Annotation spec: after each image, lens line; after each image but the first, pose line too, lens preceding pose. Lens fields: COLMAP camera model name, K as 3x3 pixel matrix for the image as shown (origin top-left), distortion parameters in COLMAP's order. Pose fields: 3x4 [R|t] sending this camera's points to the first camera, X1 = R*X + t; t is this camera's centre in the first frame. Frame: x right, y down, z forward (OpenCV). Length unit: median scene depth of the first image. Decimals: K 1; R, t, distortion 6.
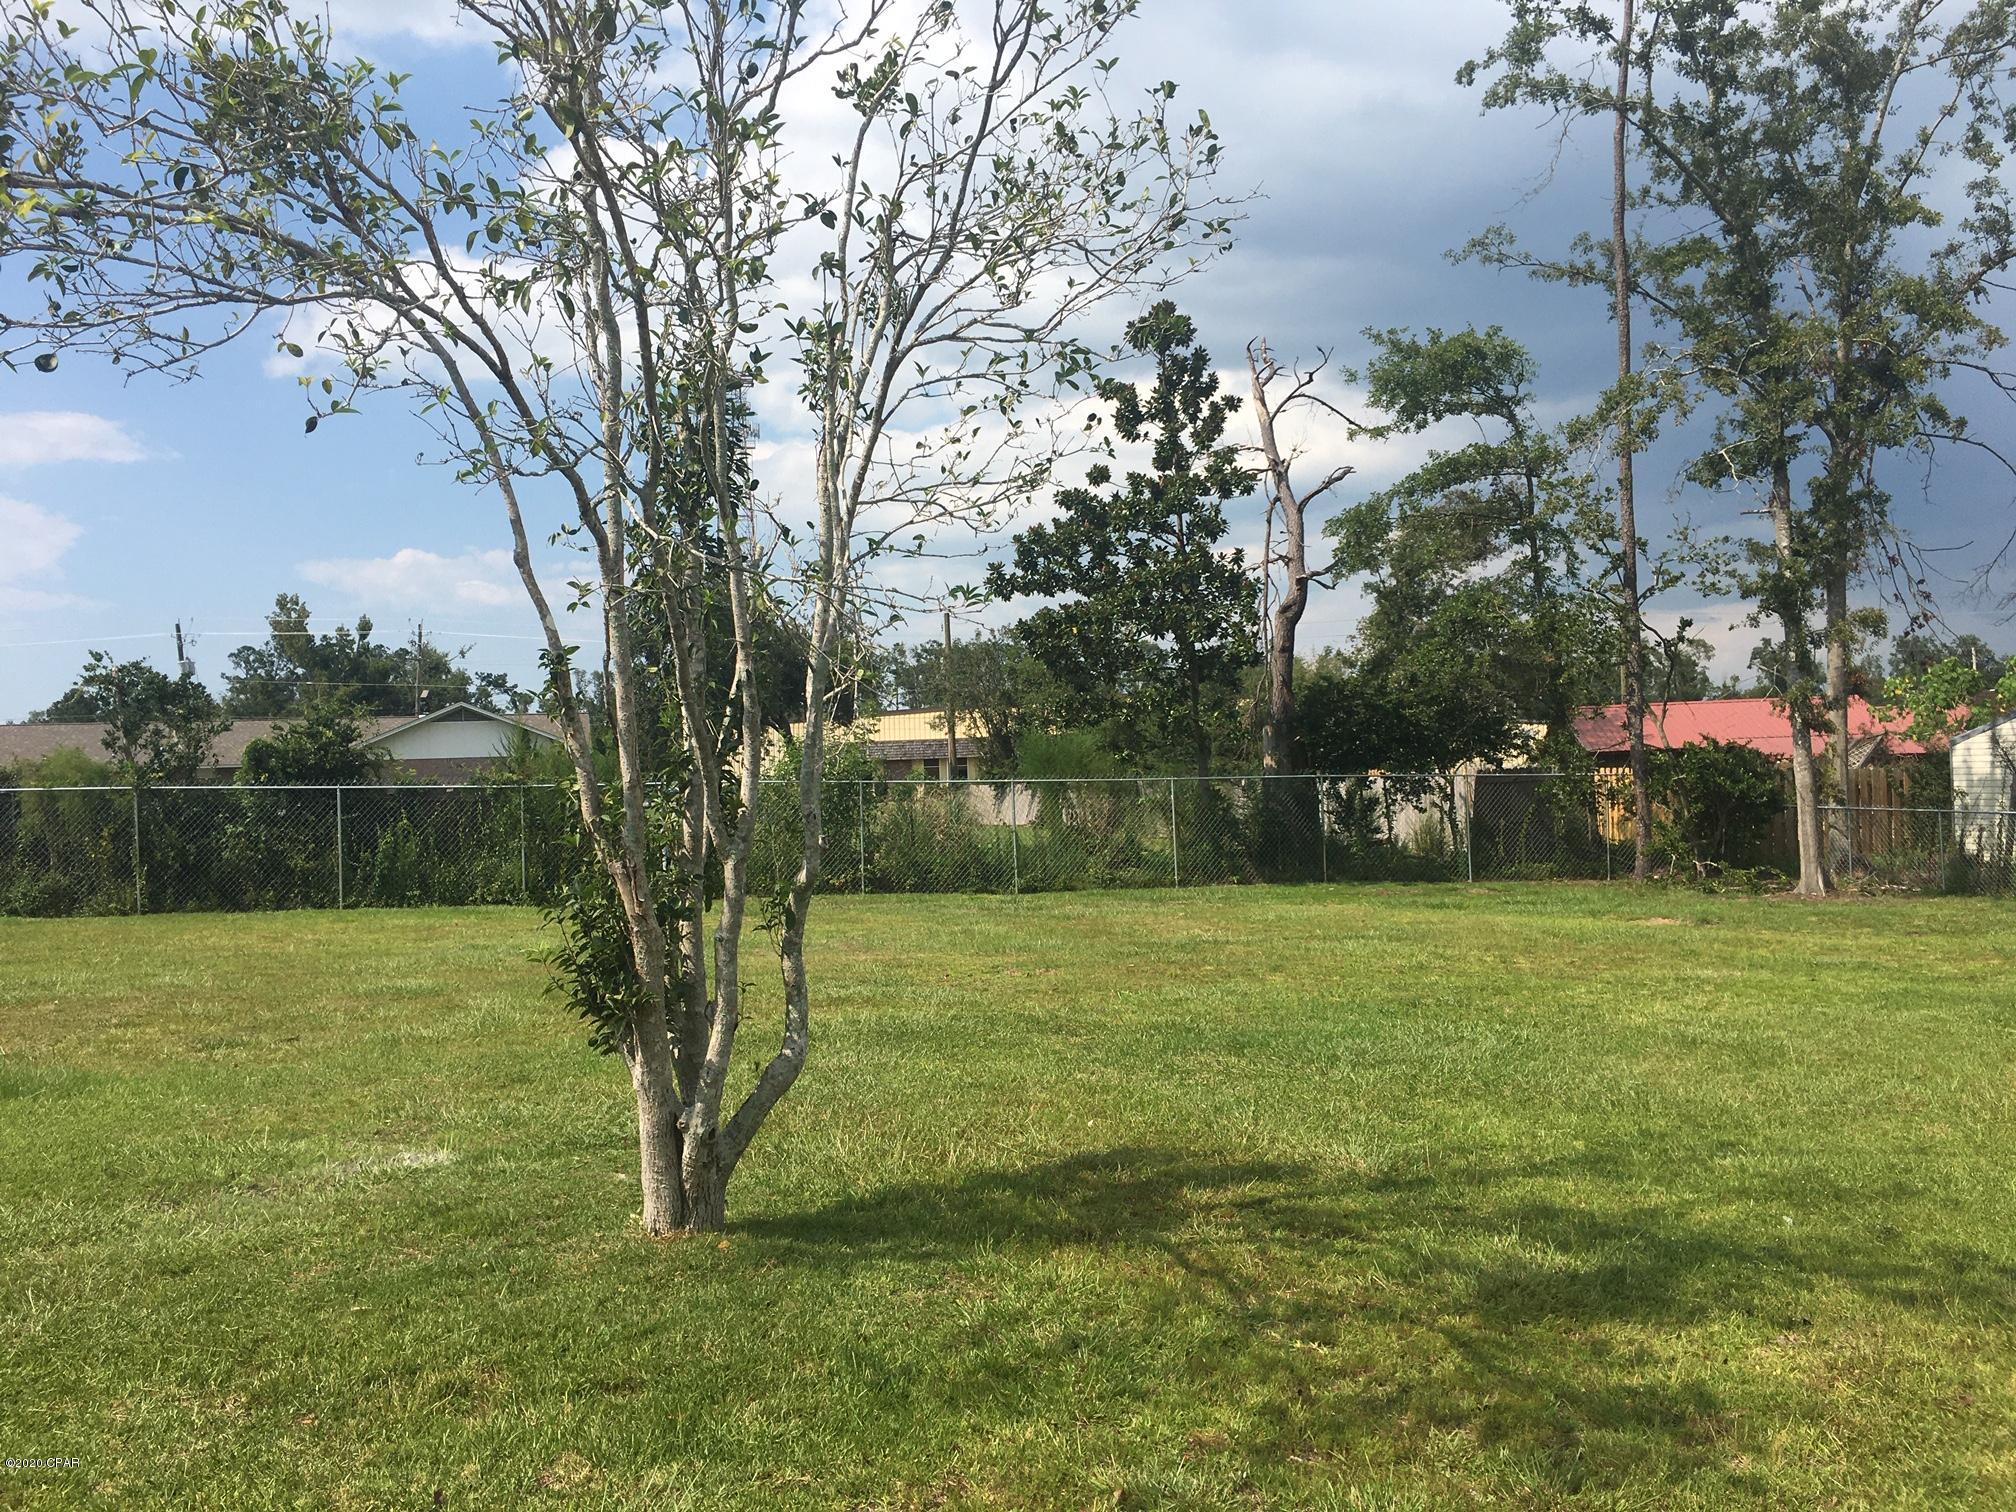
lens RADIAL K [[1717.0, 0, 1003.9], [0, 1717.0, 758.1], [0, 0, 1]] dist [0.064603, -0.077761]
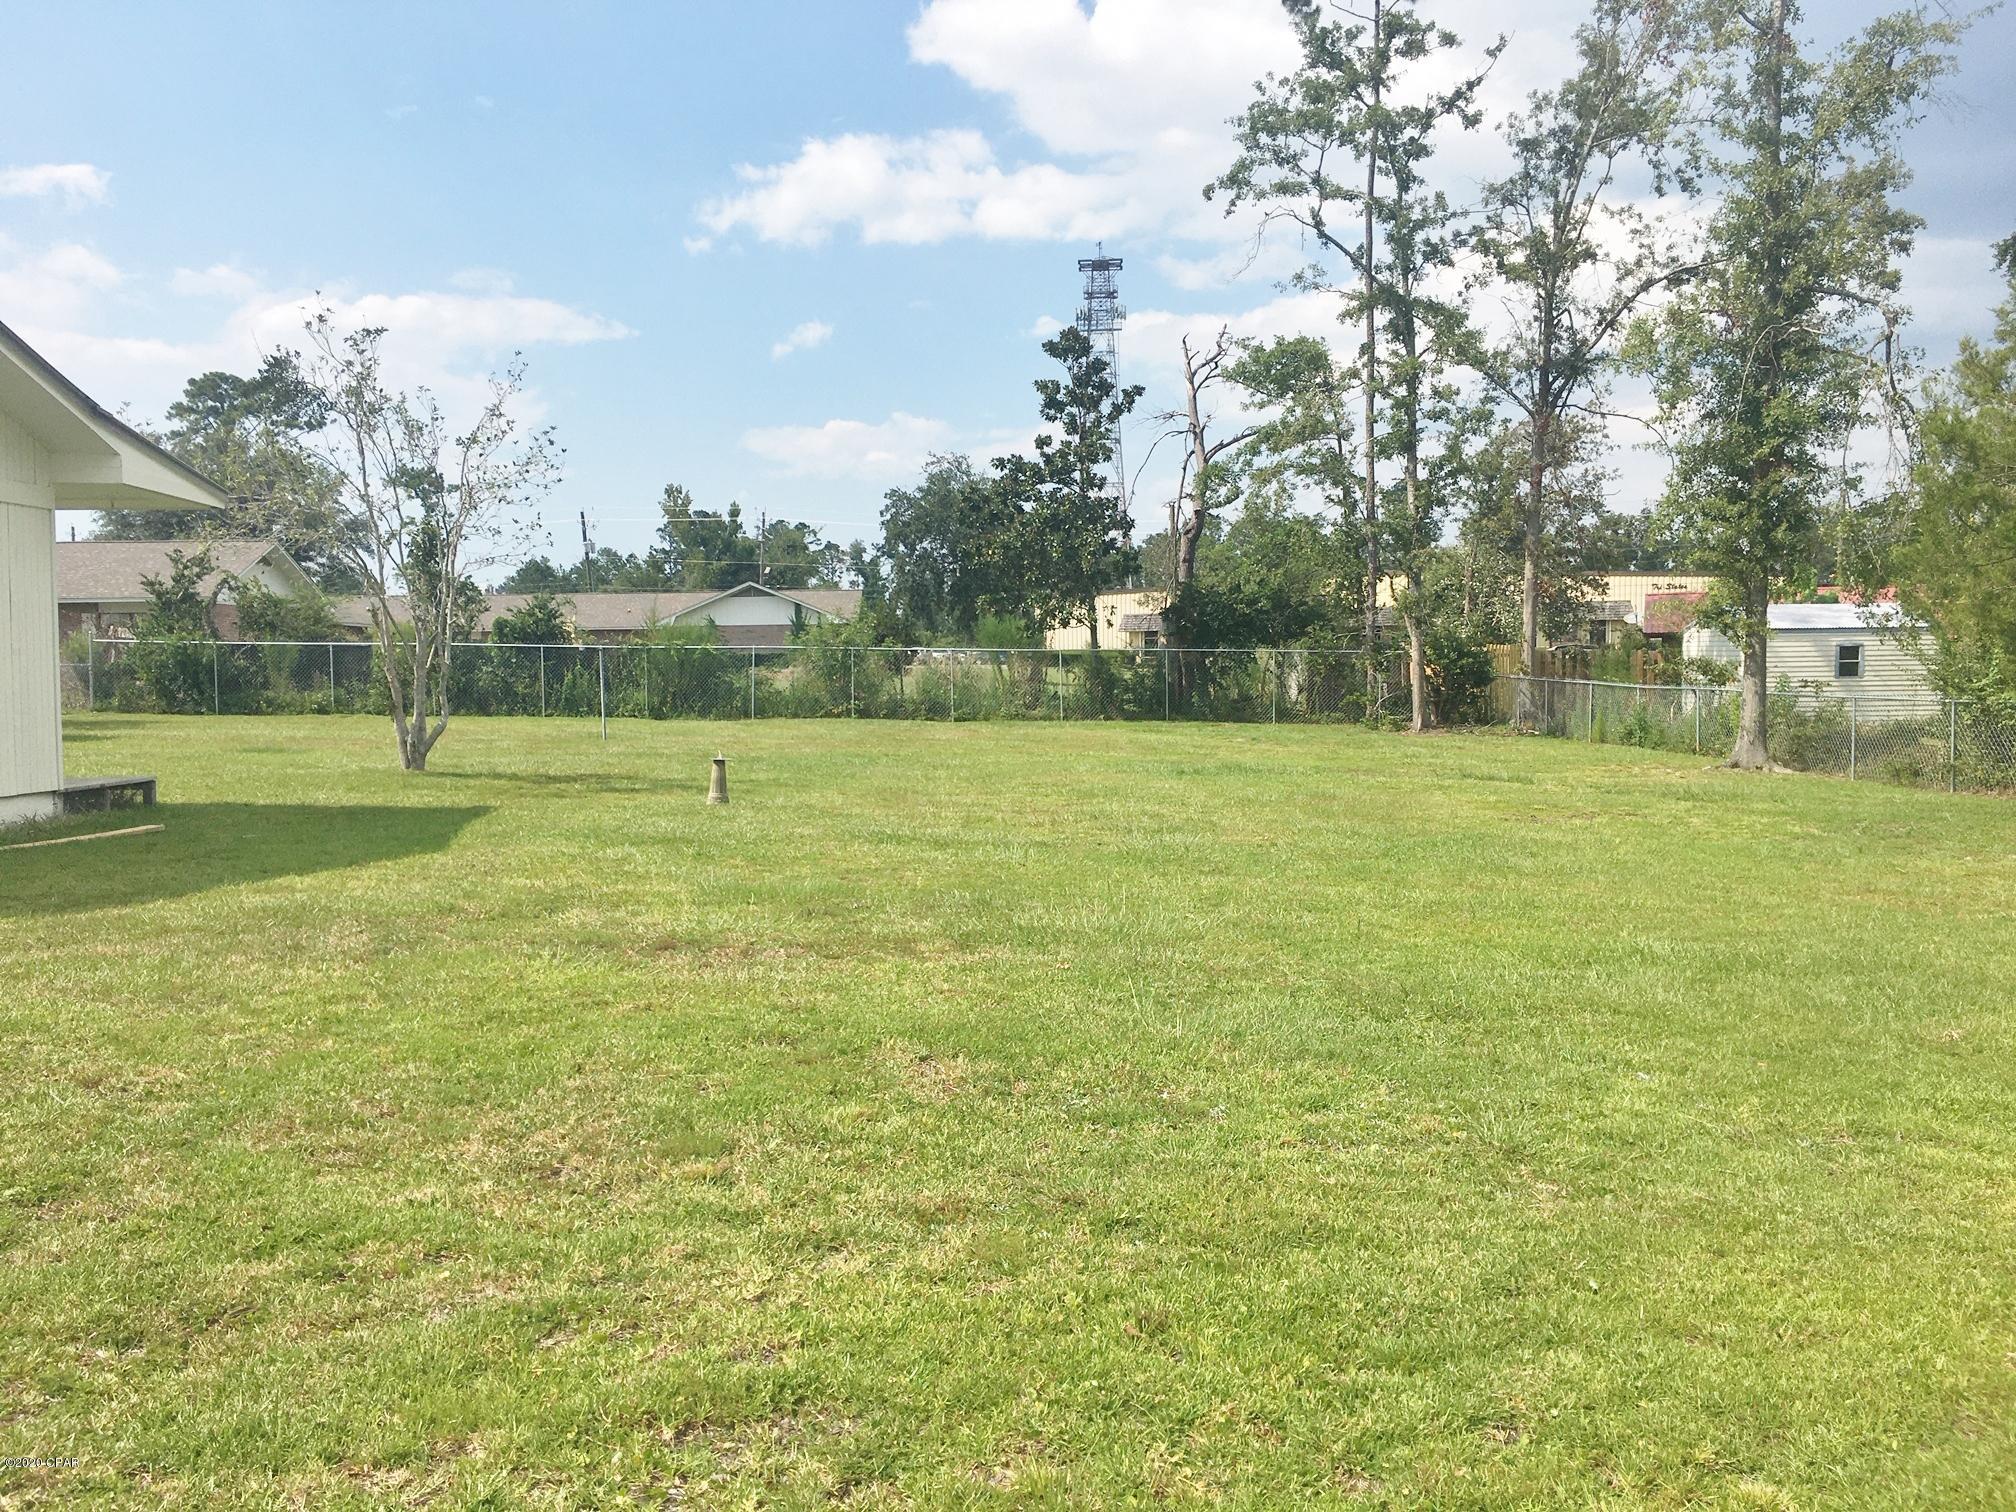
lens RADIAL K [[1717.0, 0, 1003.9], [0, 1717.0, 758.1], [0, 0, 1]] dist [0.064603, -0.077761]
pose [[0.970721, 0.034036, -0.237786, 0.404088], [-0.015598, 0.996753, 0.078996, -0.012482], [0.239703, -0.072974, 0.968100, -0.475701]]
